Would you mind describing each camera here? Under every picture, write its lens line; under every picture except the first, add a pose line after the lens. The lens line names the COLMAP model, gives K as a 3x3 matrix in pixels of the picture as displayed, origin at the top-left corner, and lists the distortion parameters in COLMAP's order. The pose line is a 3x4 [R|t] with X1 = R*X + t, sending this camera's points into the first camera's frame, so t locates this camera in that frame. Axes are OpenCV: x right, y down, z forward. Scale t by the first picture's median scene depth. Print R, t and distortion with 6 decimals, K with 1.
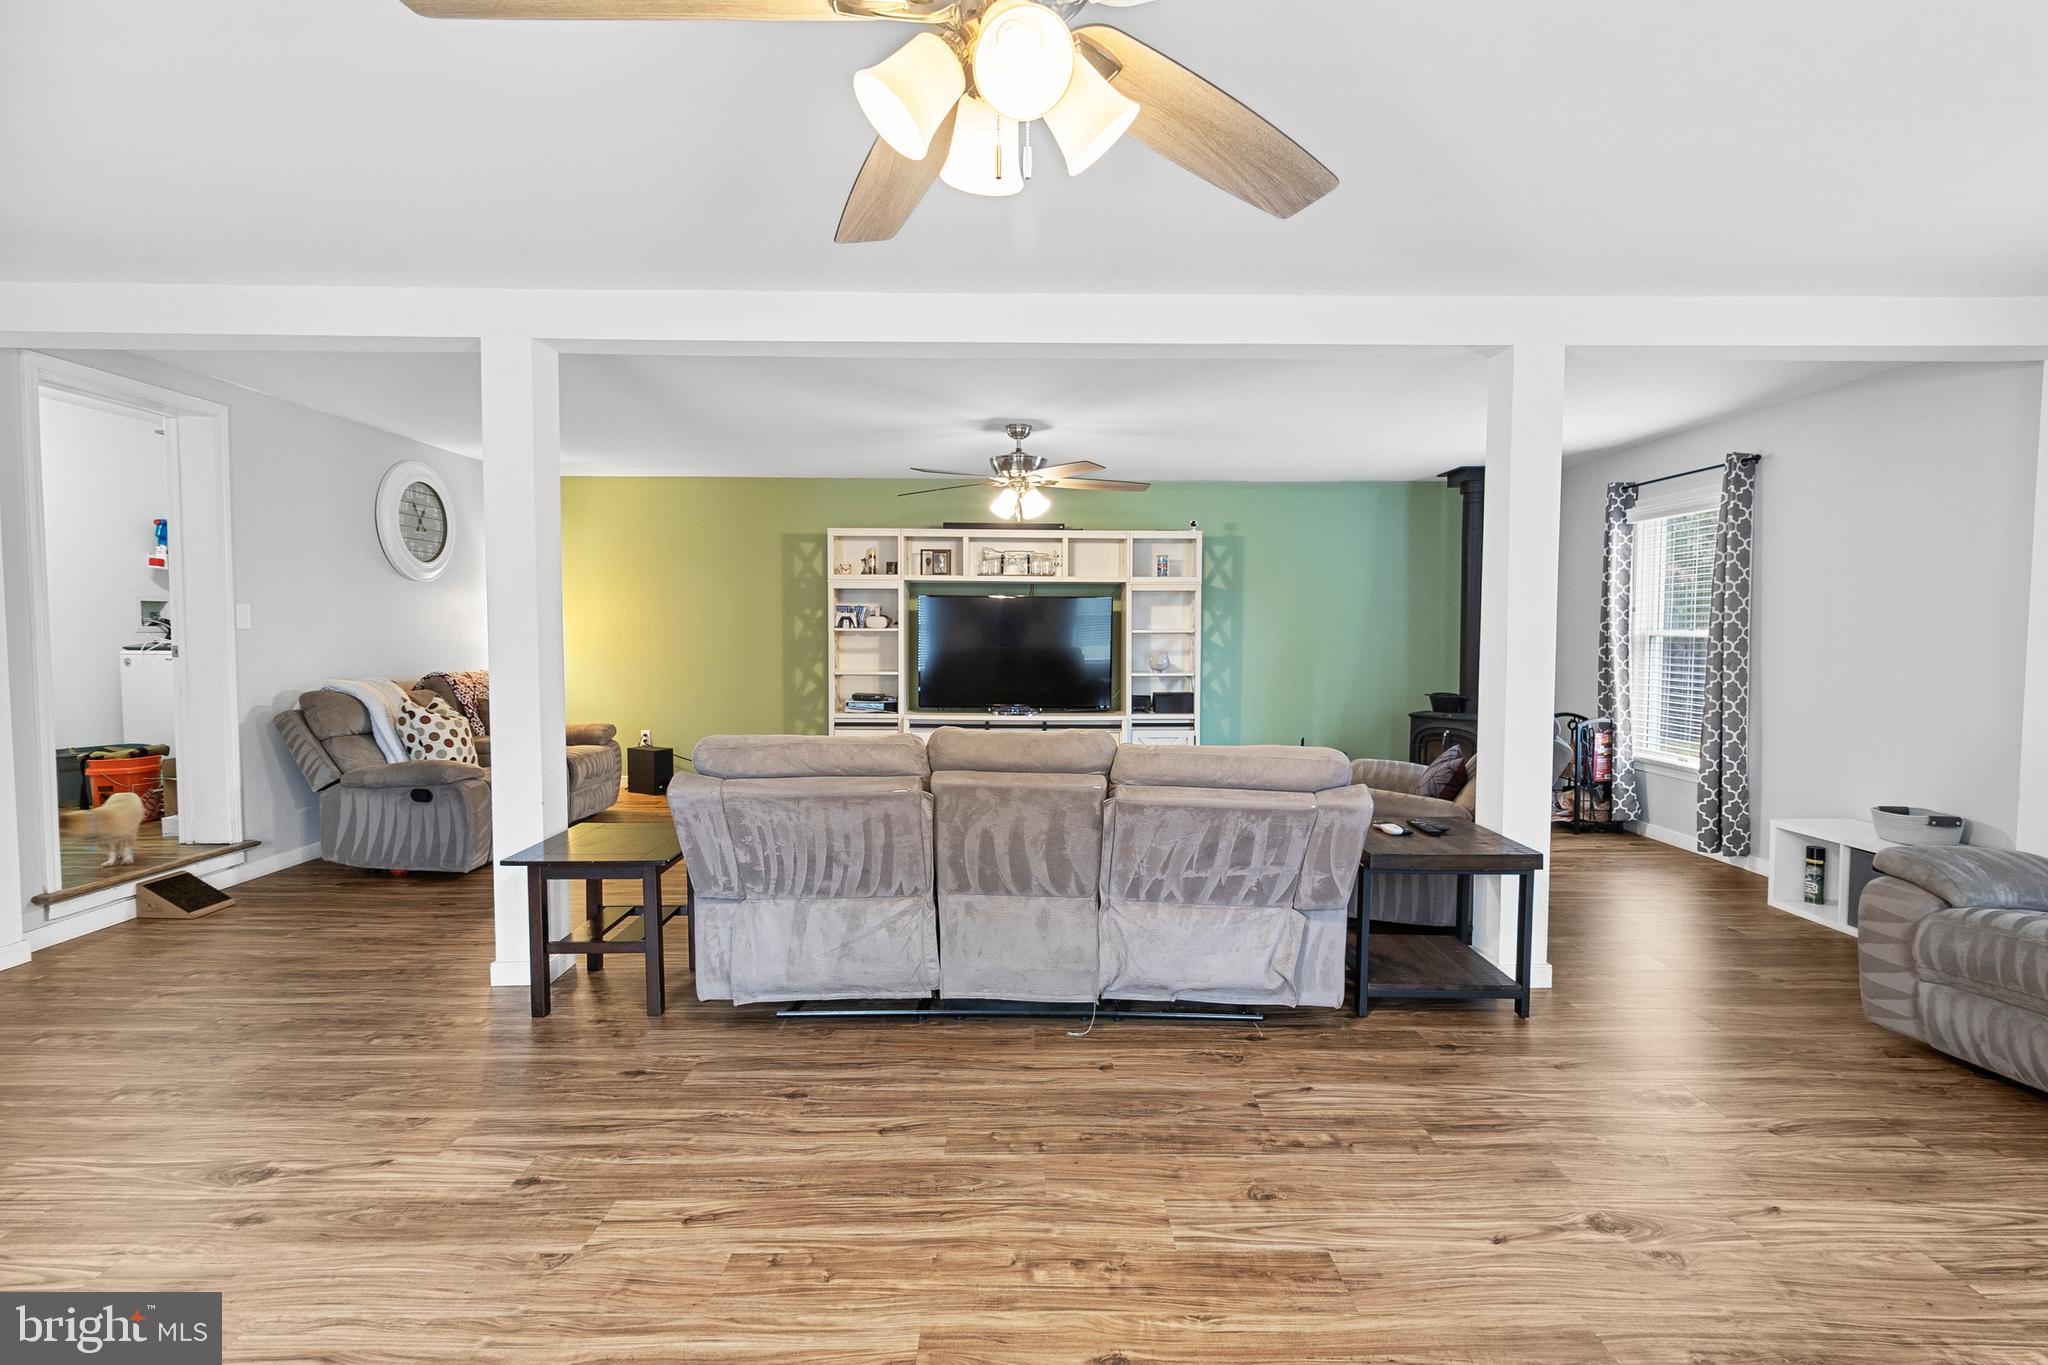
lens RADIAL K [[1011.6, 0, 1008.3], [0, 1011.6, 686.0], [0, 0, 1]] dist [0.003600, -0.001103]
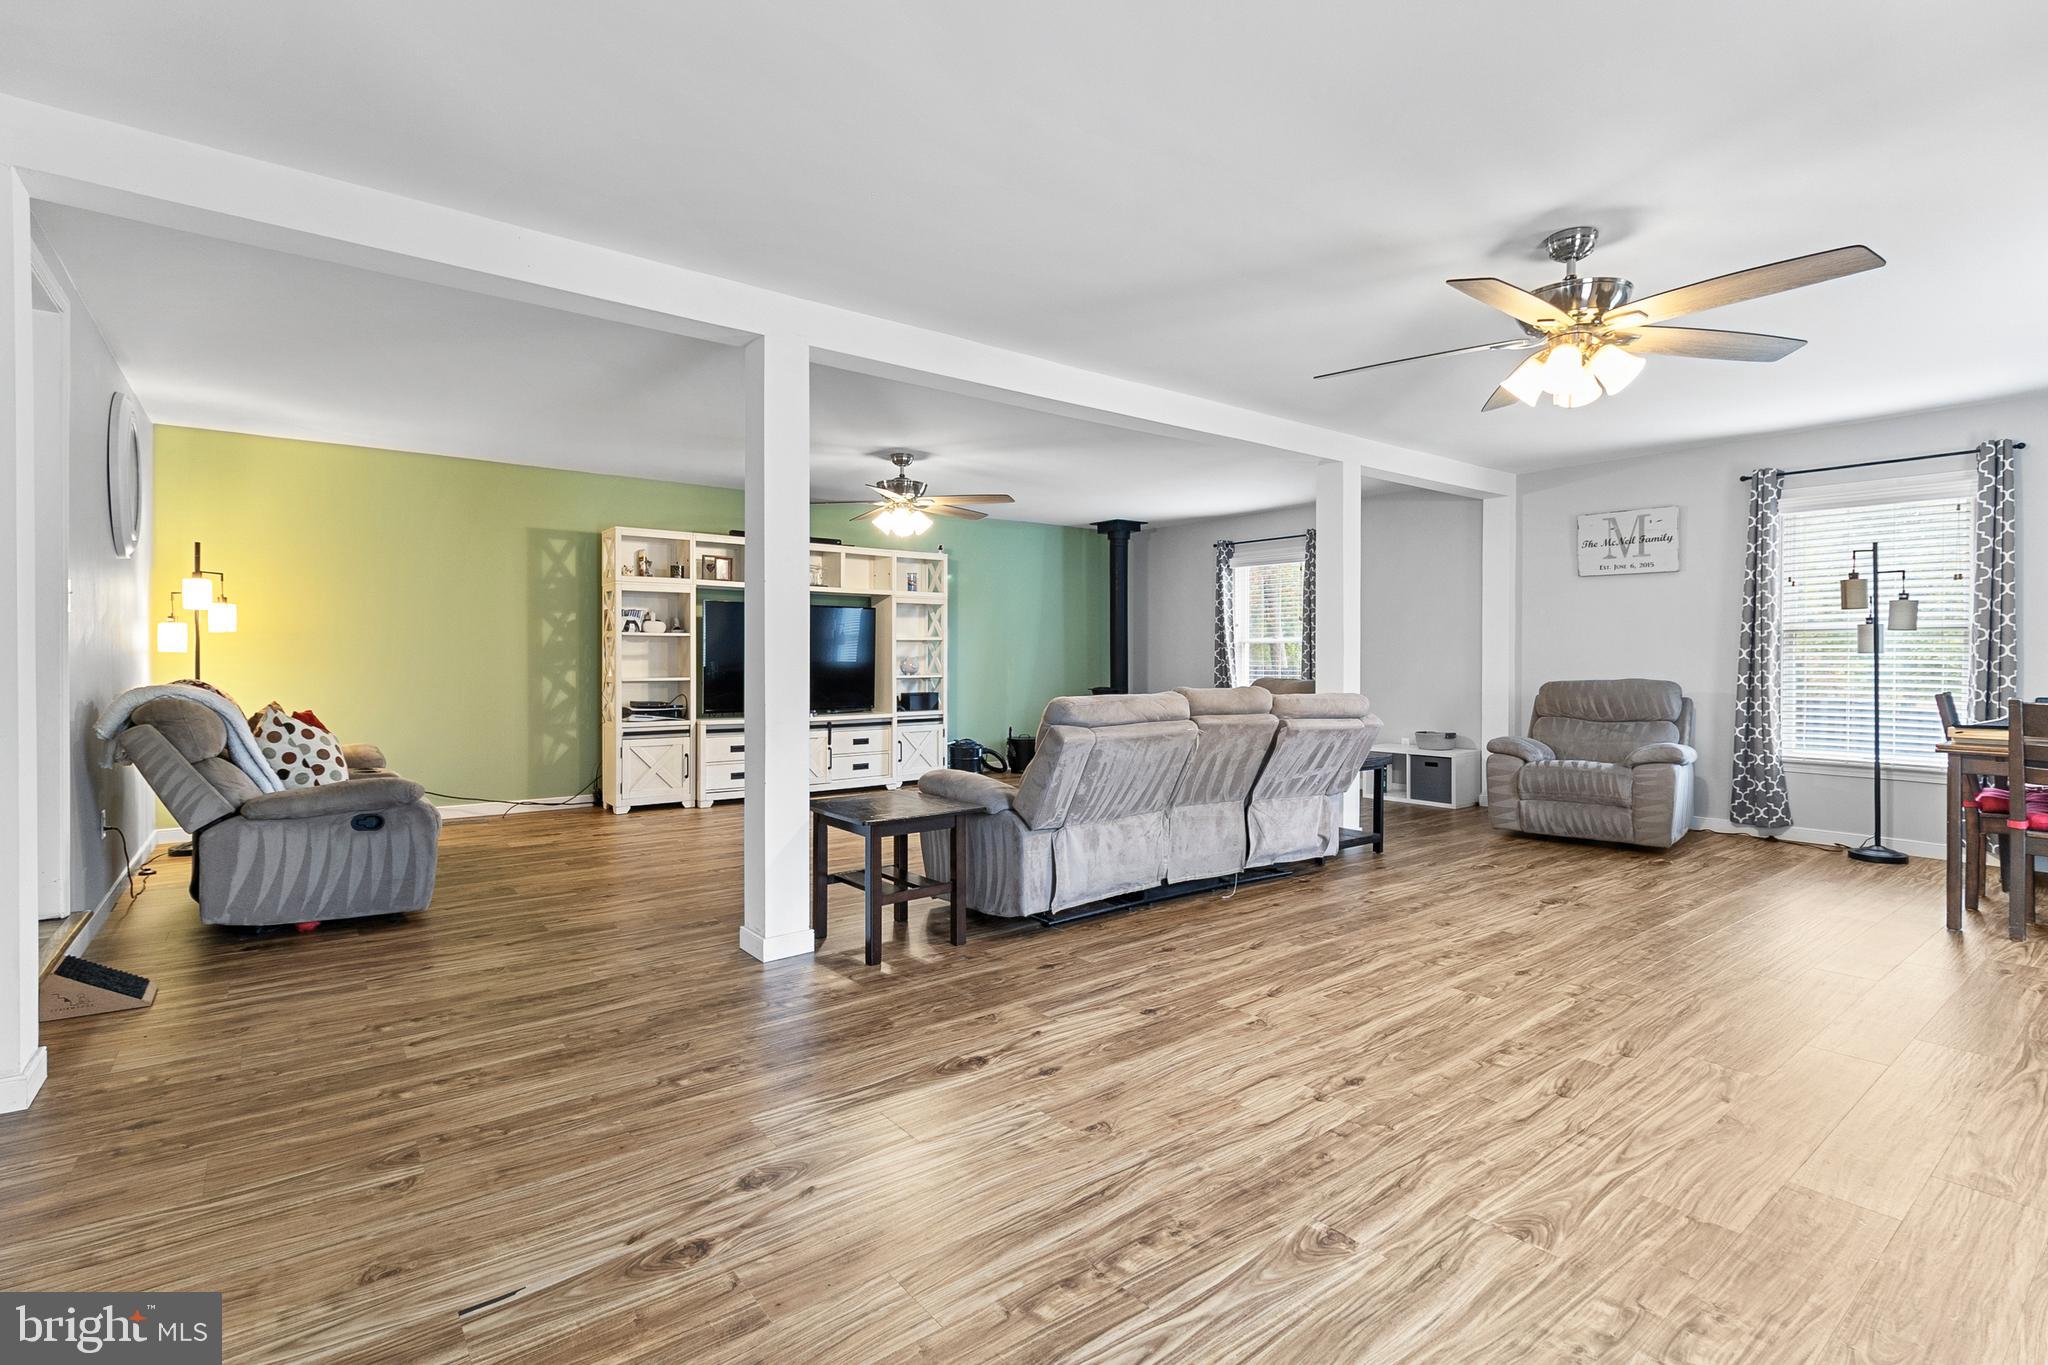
lens RADIAL K [[1069.3, 0, 1023.0], [0, 1069.3, 680.2], [0, 0, 1]] dist [0.003914, 0.001028]
pose [[0.759164, -0.014544, 0.650737, -0.733593], [0.039095, 0.998964, -0.023282, 0.034498], [-0.649724, 0.043116, 0.758947, 0.000548]]
